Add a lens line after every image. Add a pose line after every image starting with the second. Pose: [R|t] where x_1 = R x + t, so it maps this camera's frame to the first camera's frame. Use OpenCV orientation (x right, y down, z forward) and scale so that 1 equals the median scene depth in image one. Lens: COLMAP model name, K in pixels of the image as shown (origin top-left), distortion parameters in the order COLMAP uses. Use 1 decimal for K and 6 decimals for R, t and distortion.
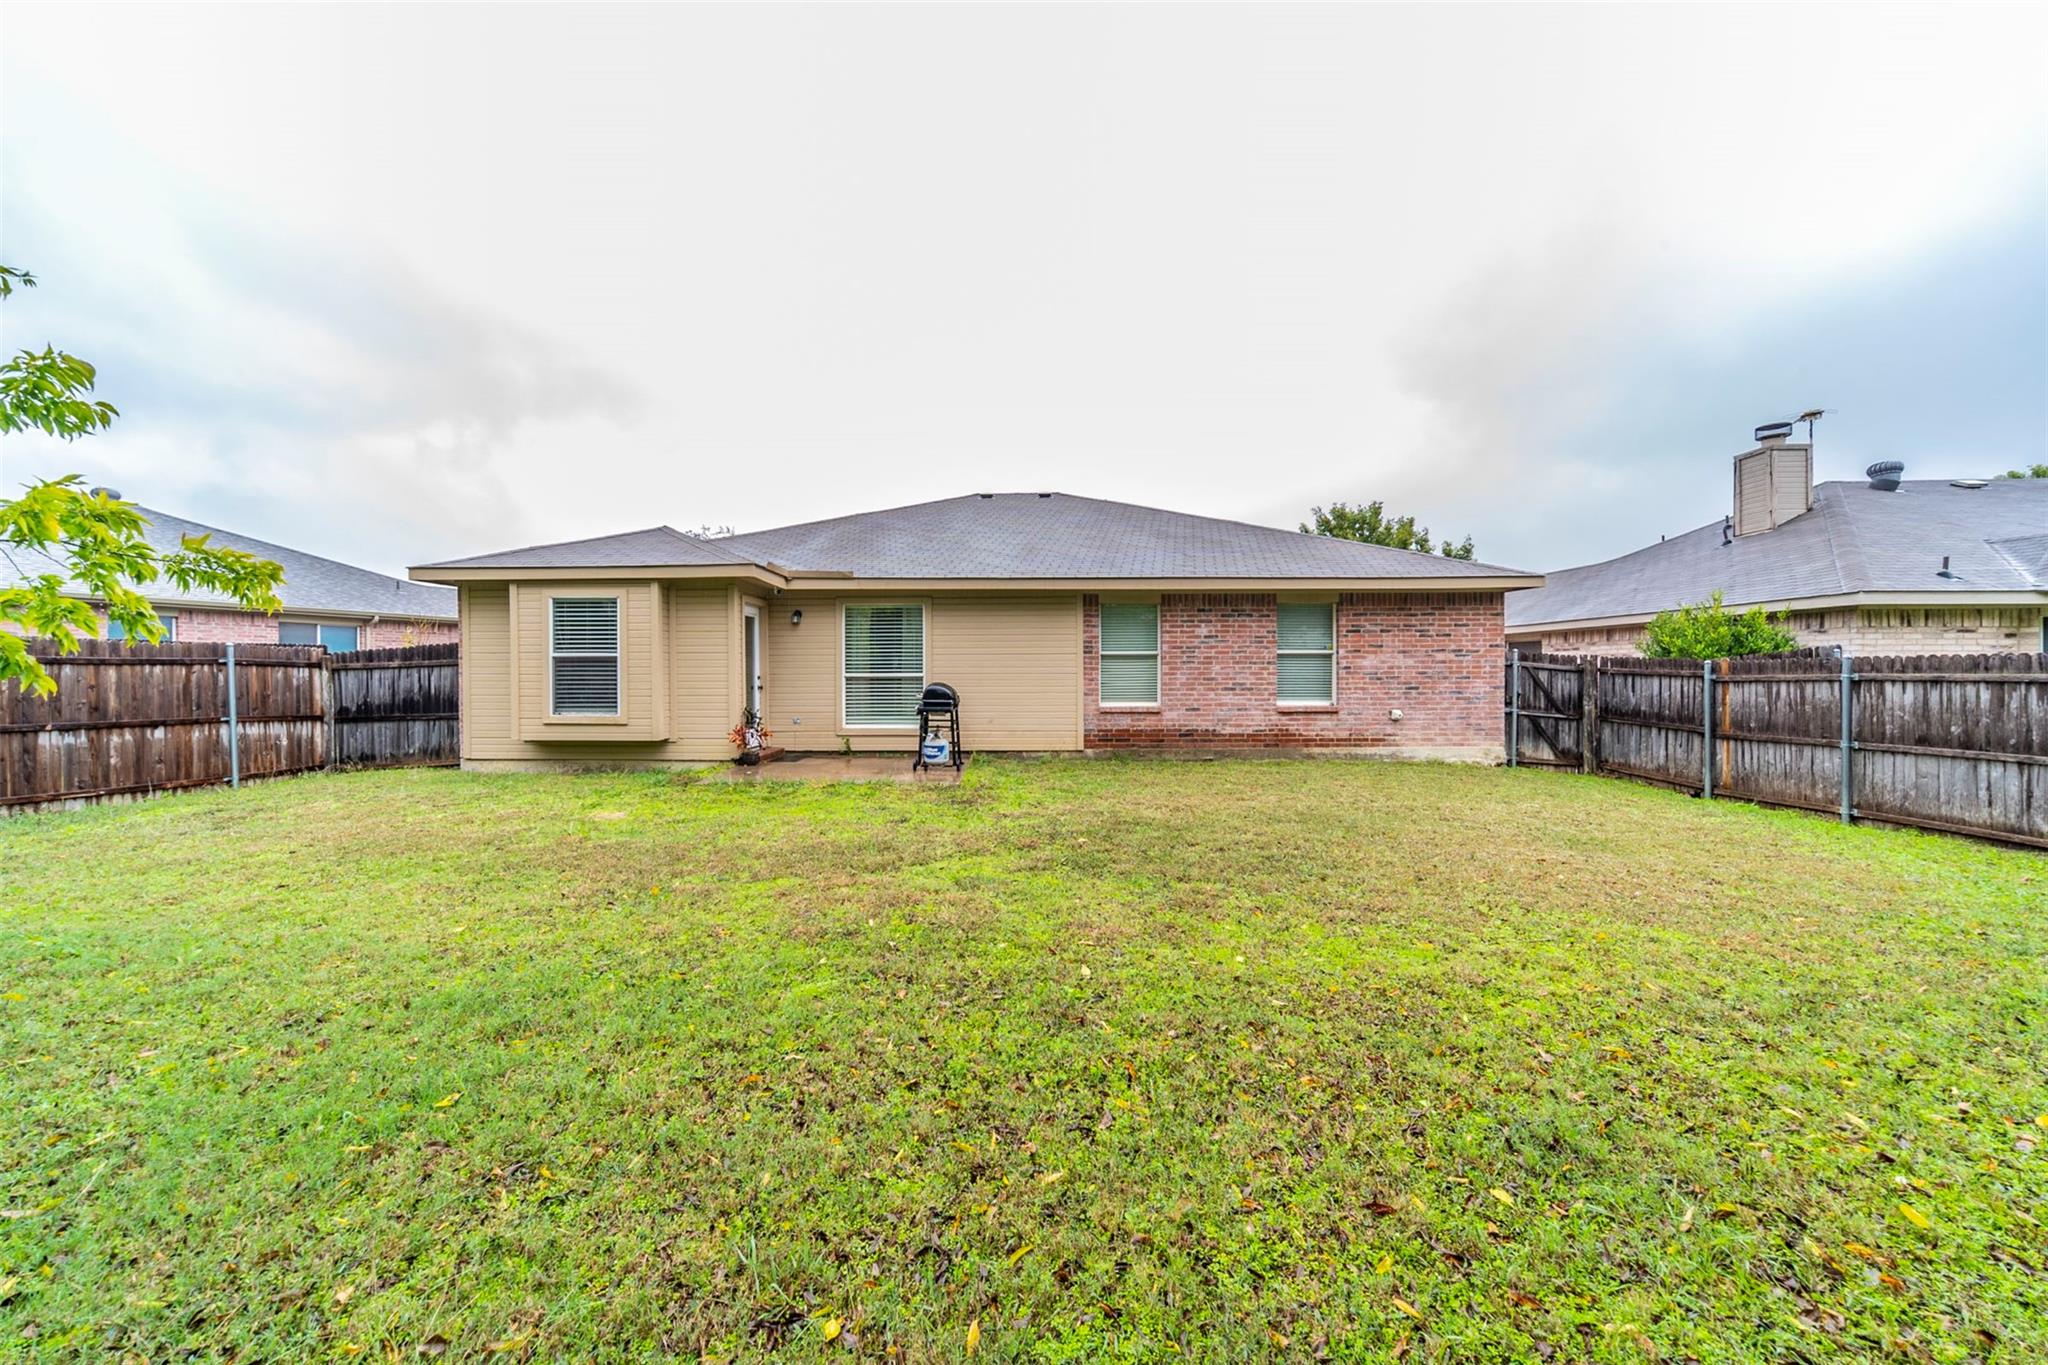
lens RADIAL K [[740.4, 0, 1019.4], [0, 740.4, 678.6], [0, 0, 1]] dist [-0.003050, 0.000208]
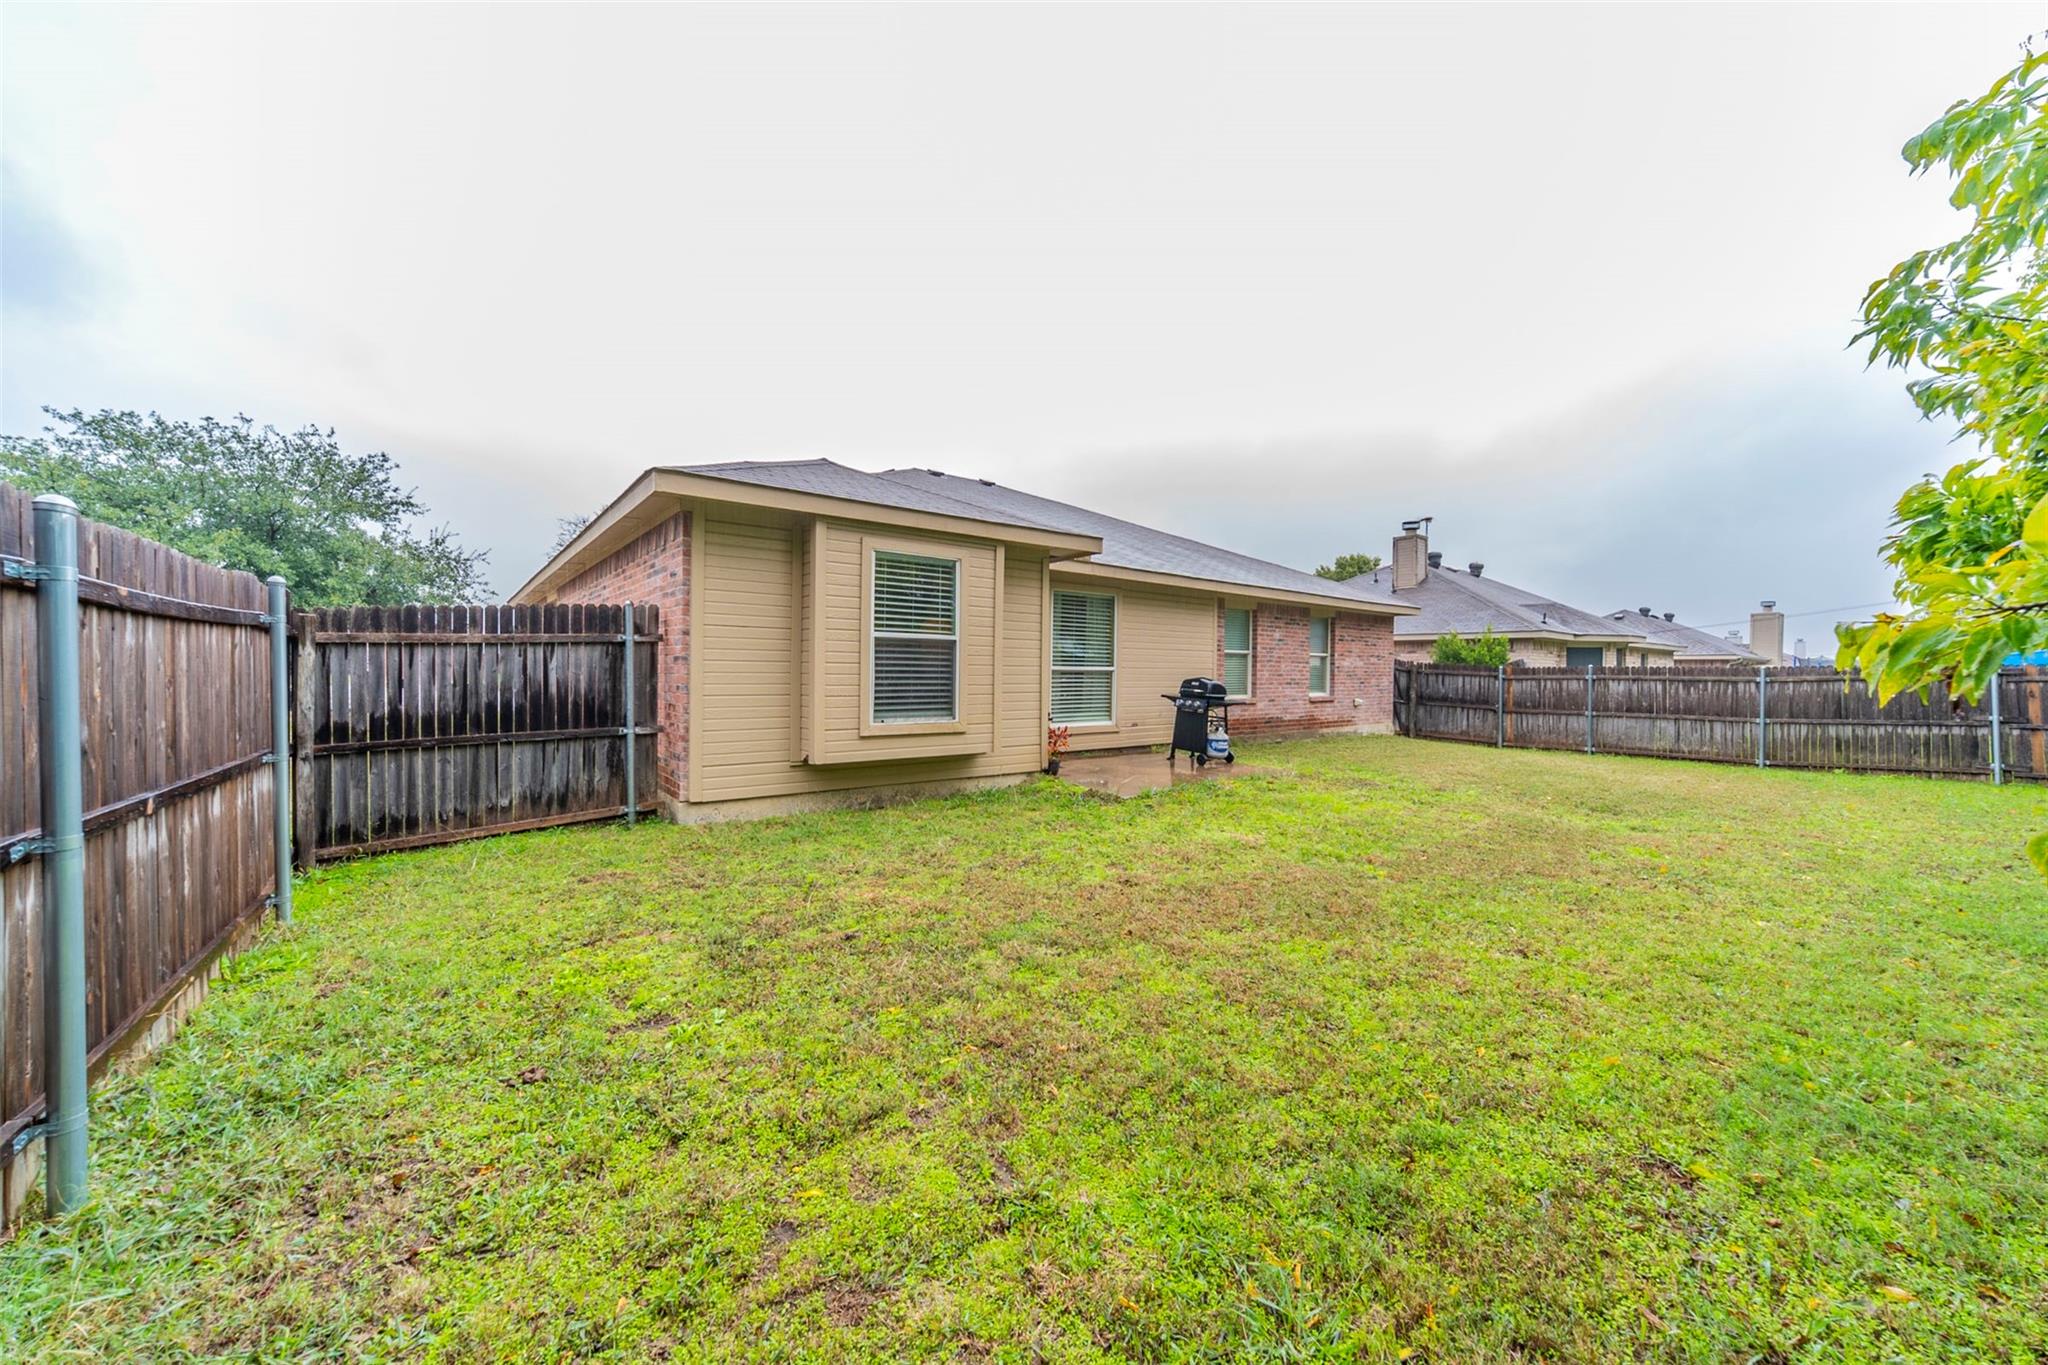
lens RADIAL K [[740.4, 0, 1028.8], [0, 740.4, 674.0], [0, 0, 1]] dist [-0.003050, 0.000208]
pose [[0.770560, 0.007045, 0.637329, -0.844658], [-0.009204, 0.999958, 0.000076, 0.002466], [-0.637301, -0.005924, 0.770592, 0.339591]]
